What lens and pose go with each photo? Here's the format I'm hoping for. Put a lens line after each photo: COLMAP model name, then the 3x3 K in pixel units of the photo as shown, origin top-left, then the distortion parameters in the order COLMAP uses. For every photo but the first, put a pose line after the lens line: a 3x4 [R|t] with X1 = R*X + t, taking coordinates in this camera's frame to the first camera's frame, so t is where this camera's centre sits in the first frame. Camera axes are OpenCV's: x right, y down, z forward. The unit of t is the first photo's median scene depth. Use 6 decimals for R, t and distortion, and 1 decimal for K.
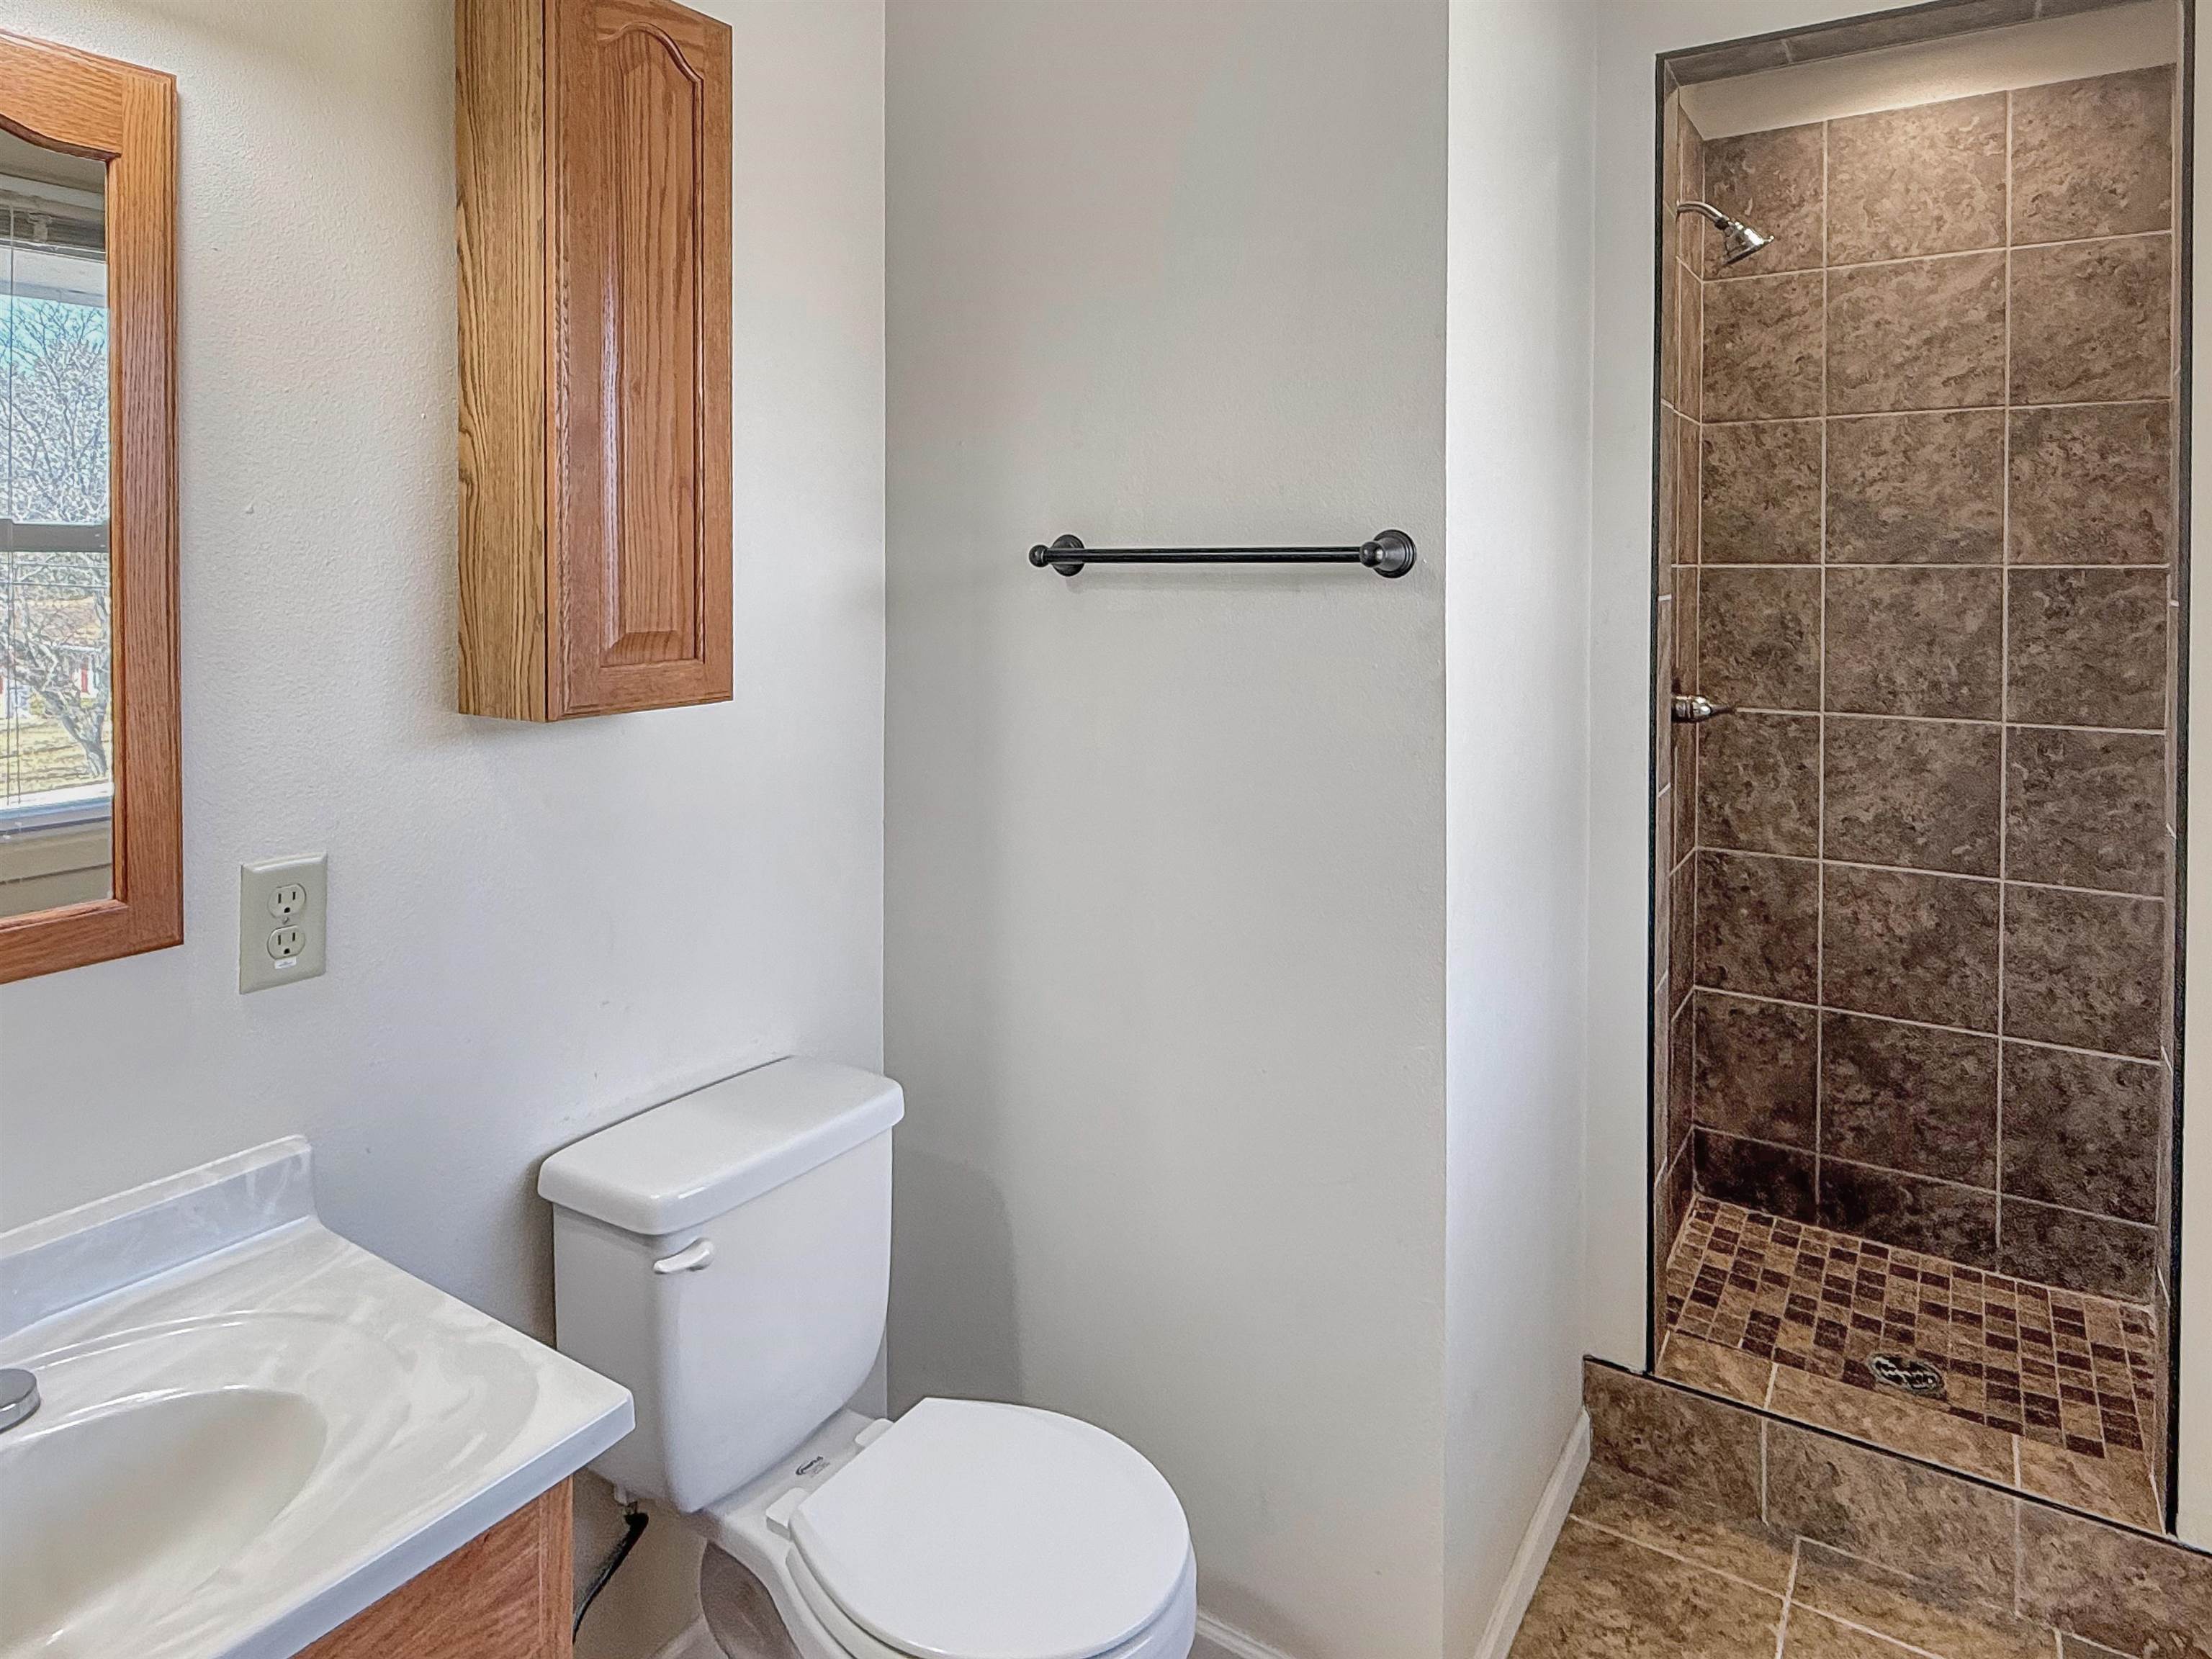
lens RADIAL K [[1249.8, 0, 1106.0], [0, 1249.8, 829.5], [0, 0, 1]] dist [0.000640, -0.000675]
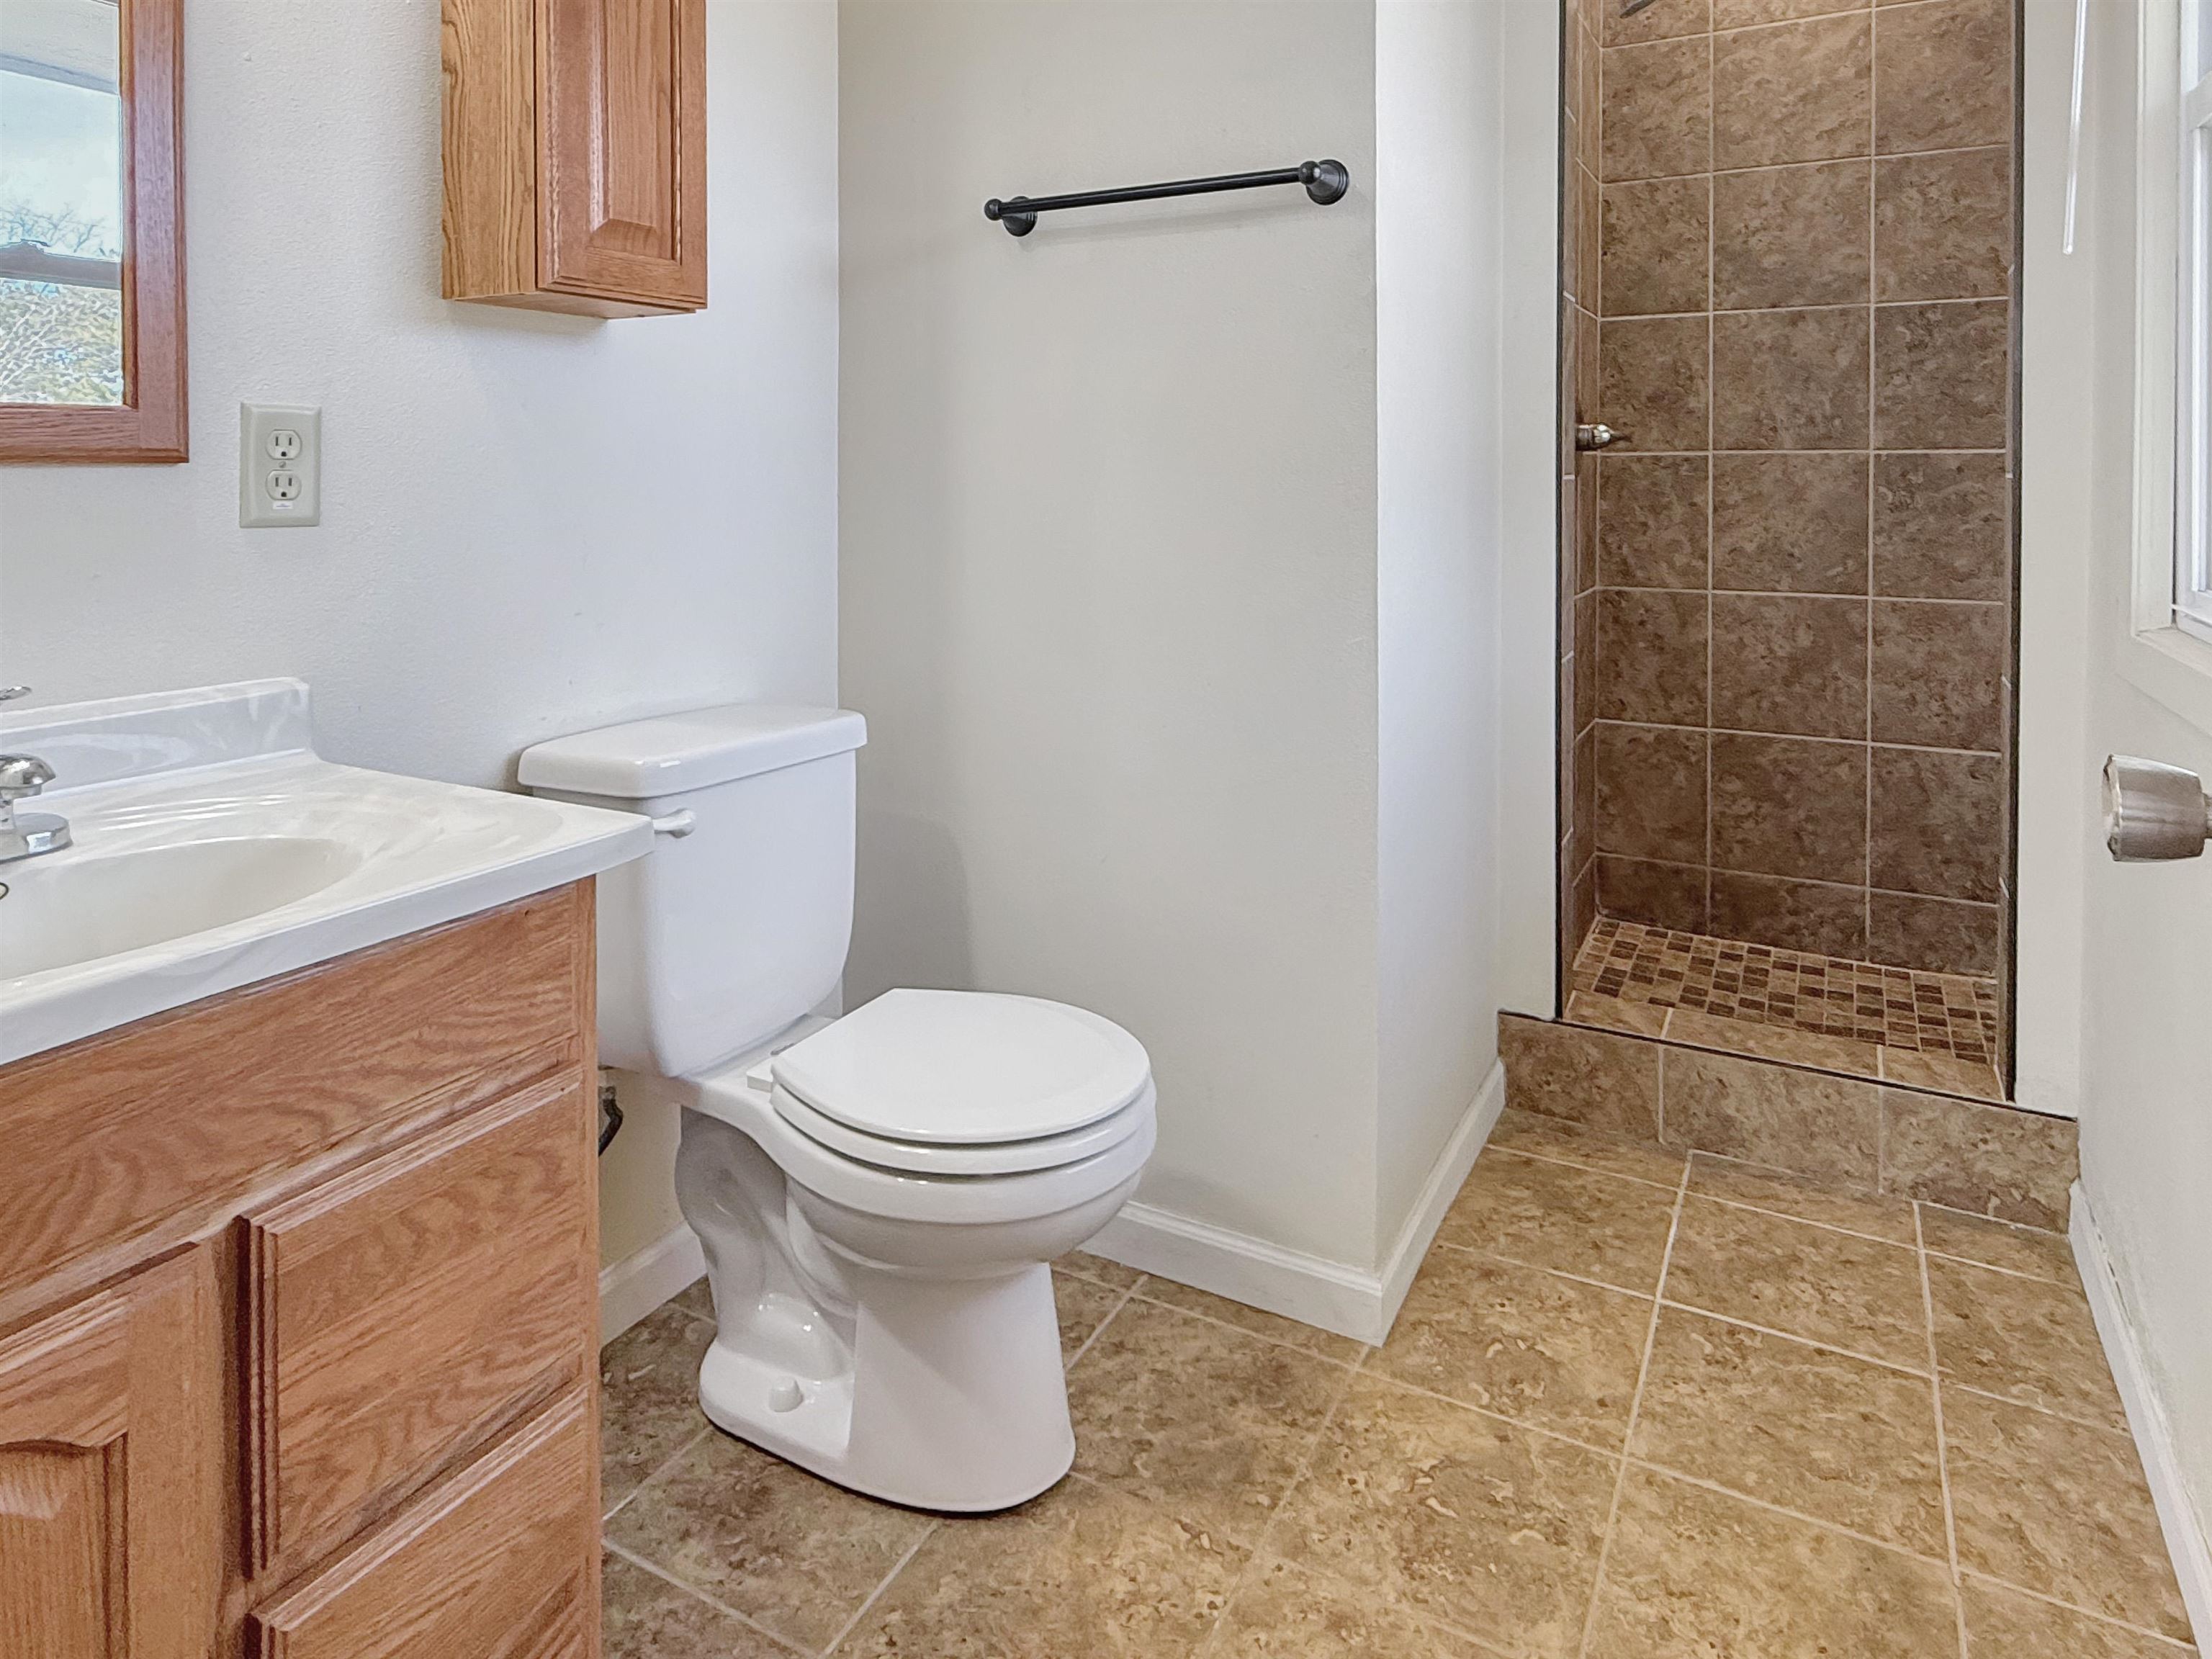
lens RADIAL K [[1260.0, 0, 1109.8], [0, 1260.0, 716.7], [0, 0, 1]] dist [-0.003262, 0.002101]
pose [[0.997315, -0.005481, 0.073028, -0.025517], [0.005179, 0.999977, 0.004325, 0.145881], [-0.073050, -0.003936, 0.997321, -0.048092]]
